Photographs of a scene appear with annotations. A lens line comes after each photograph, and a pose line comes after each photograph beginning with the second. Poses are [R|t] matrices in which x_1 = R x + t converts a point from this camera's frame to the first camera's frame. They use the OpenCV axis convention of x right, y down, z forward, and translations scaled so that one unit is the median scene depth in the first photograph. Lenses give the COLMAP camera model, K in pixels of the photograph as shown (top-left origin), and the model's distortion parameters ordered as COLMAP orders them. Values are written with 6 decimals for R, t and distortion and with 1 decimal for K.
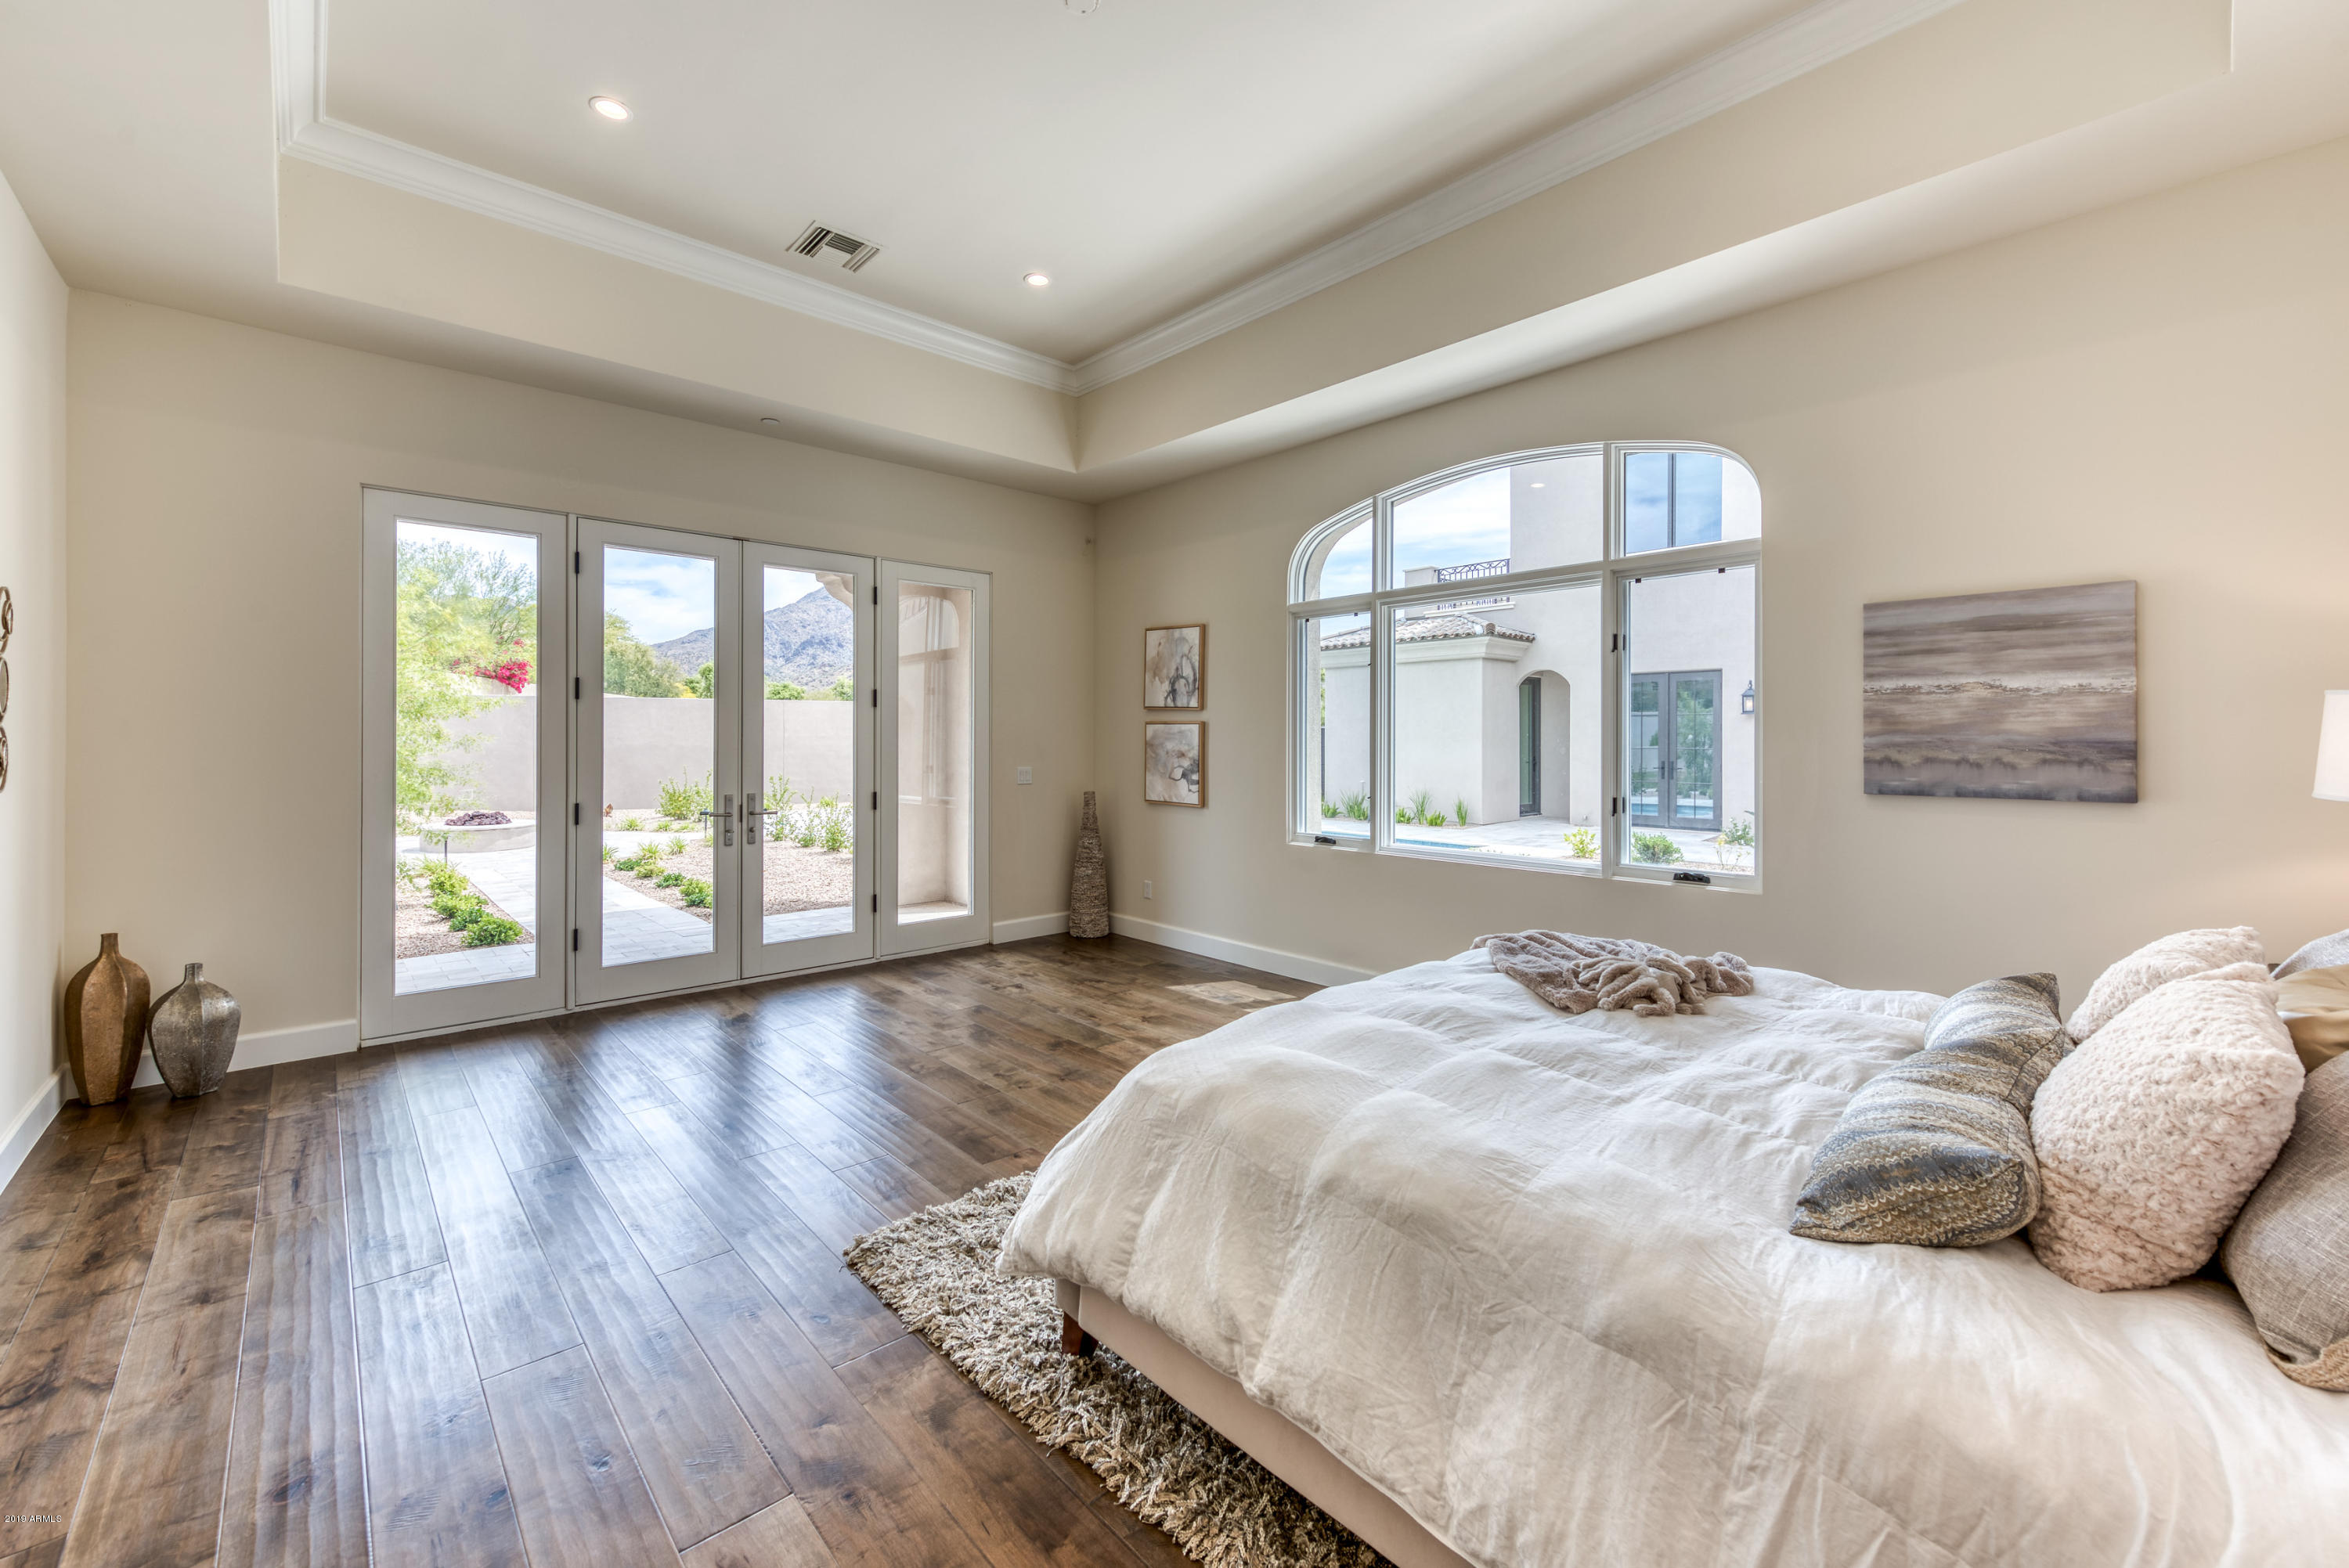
lens RADIAL K [[941.5, 0, 1184.3], [0, 941.5, 734.1], [0, 0, 1]] dist [0.012171, 0.000005]
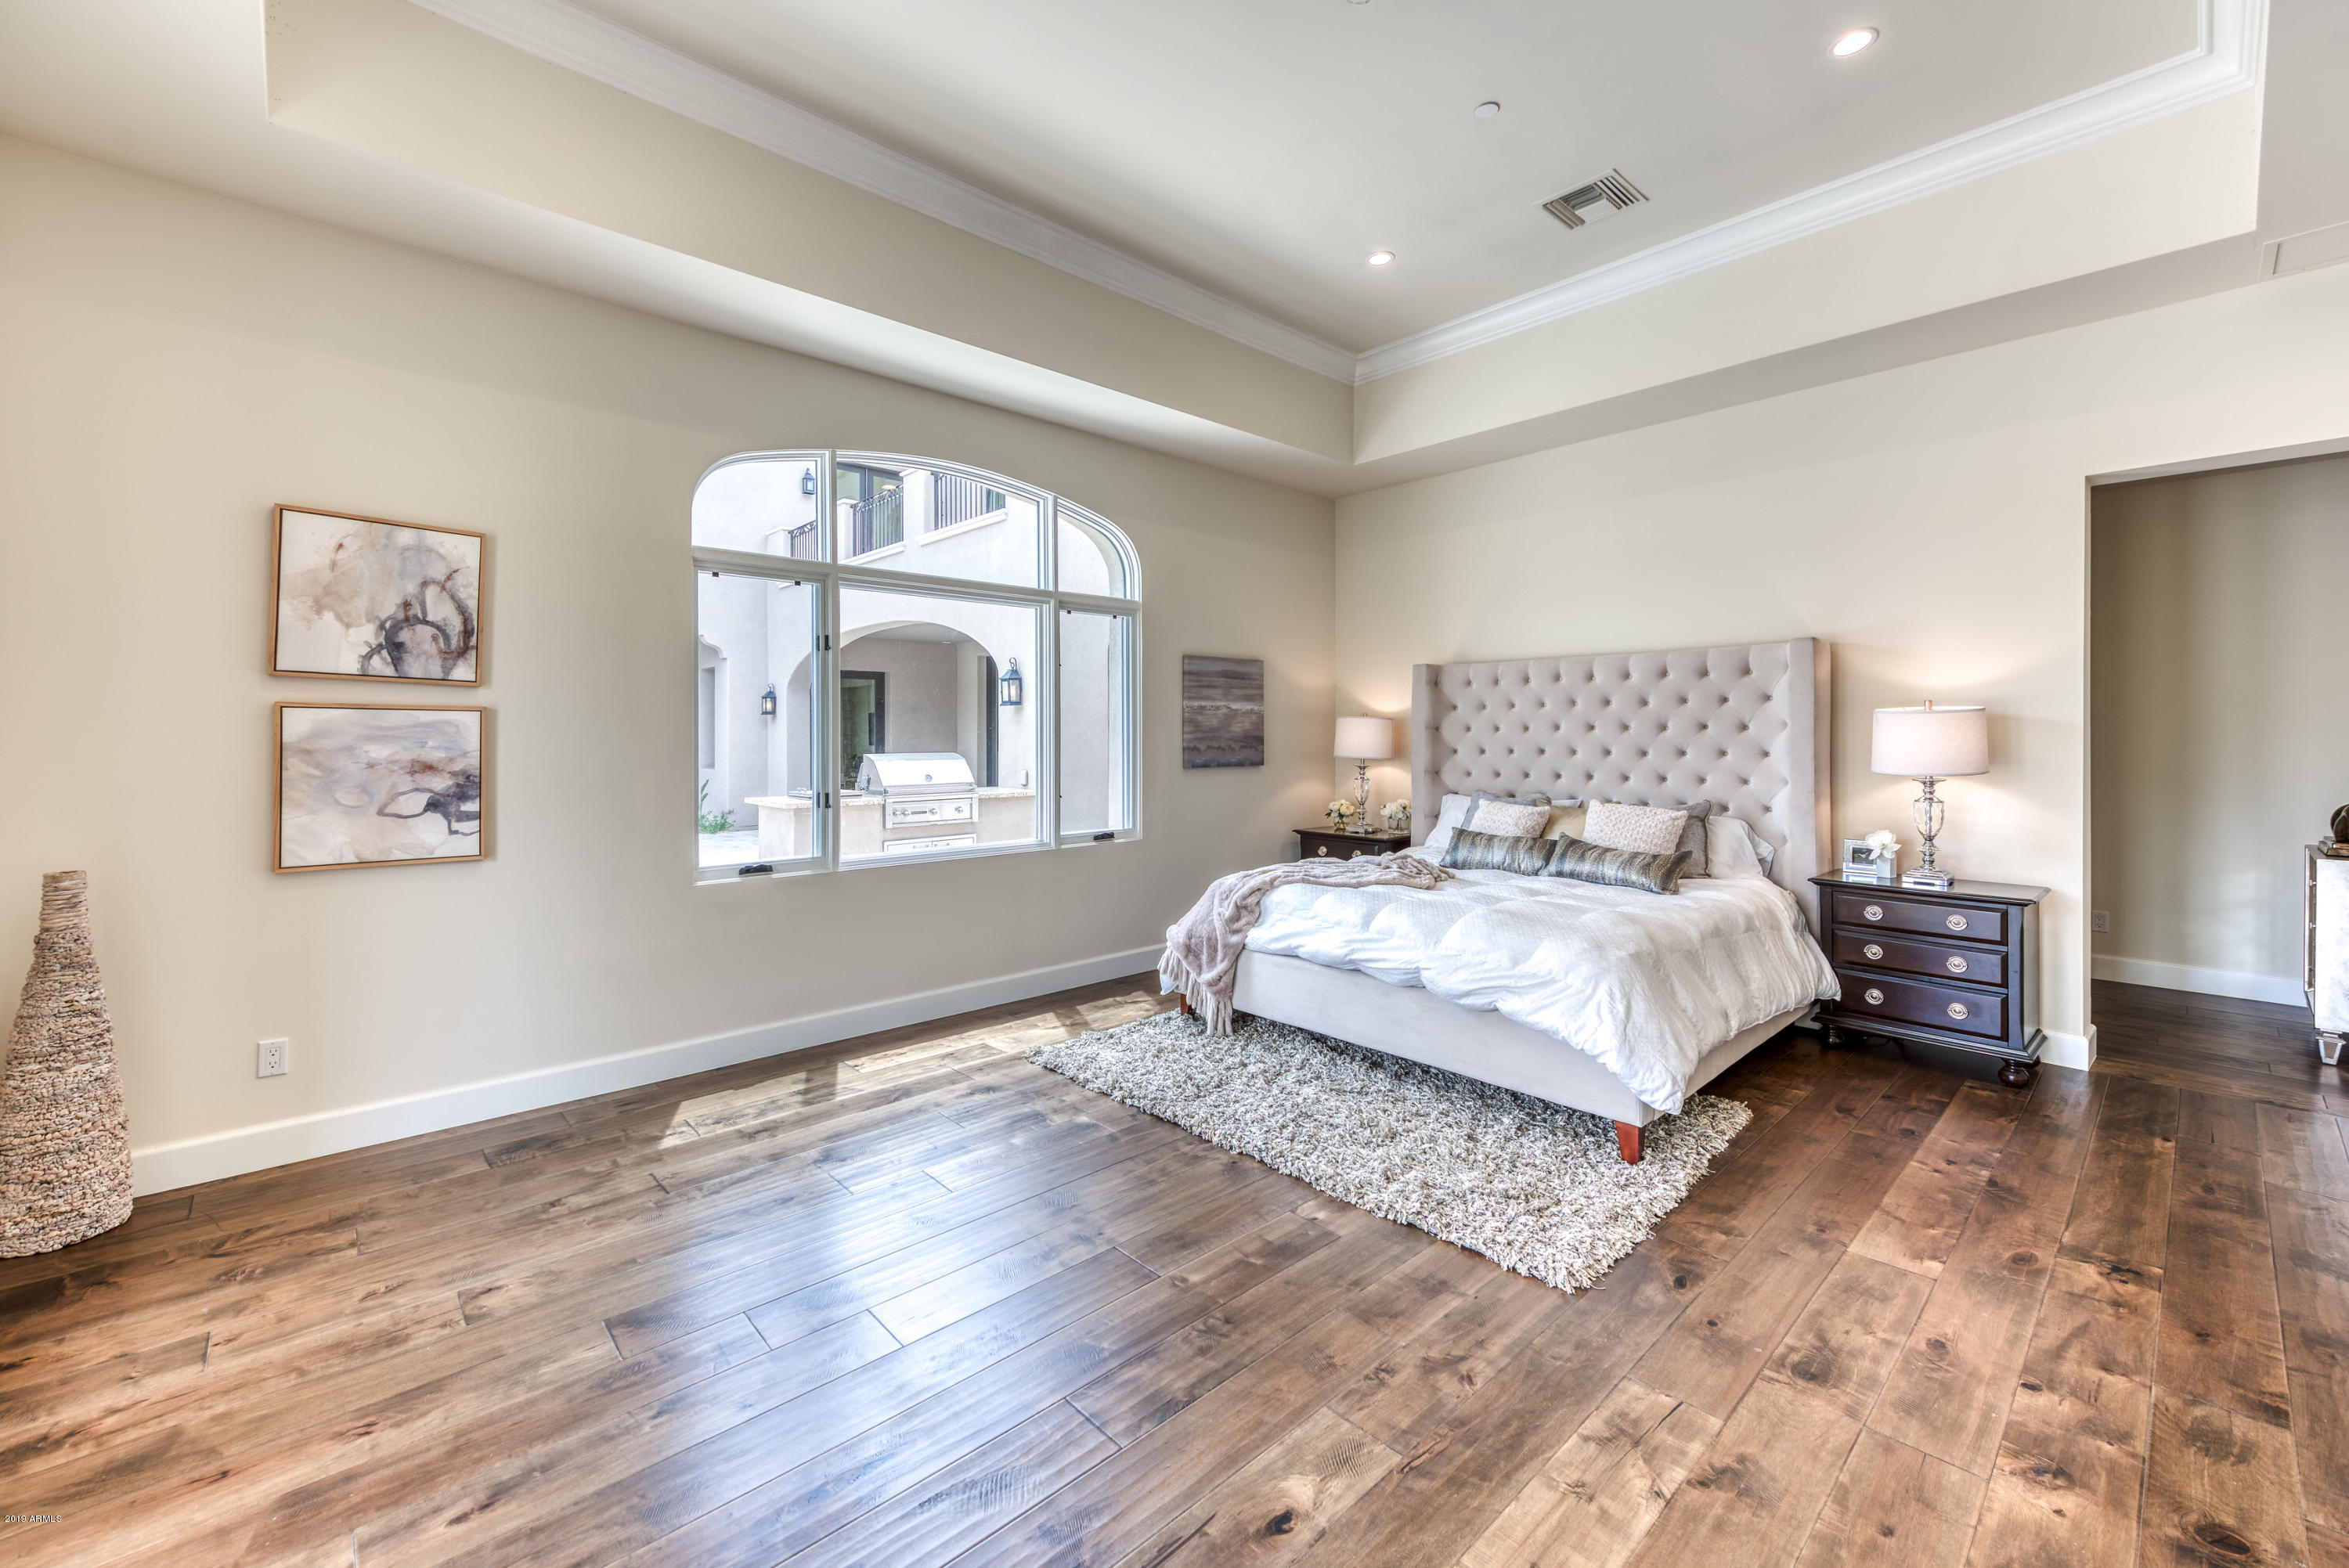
lens RADIAL K [[941.5, 0, 1163.1], [0, 941.5, 739.8], [0, 0, 1]] dist [0.012171, 0.000005]
pose [[0.010223, -0.006703, 0.999925, -0.925522], [-0.003697, 0.999970, 0.006741, 0.001698], [-0.999941, -0.003766, 0.010198, 1.002592]]
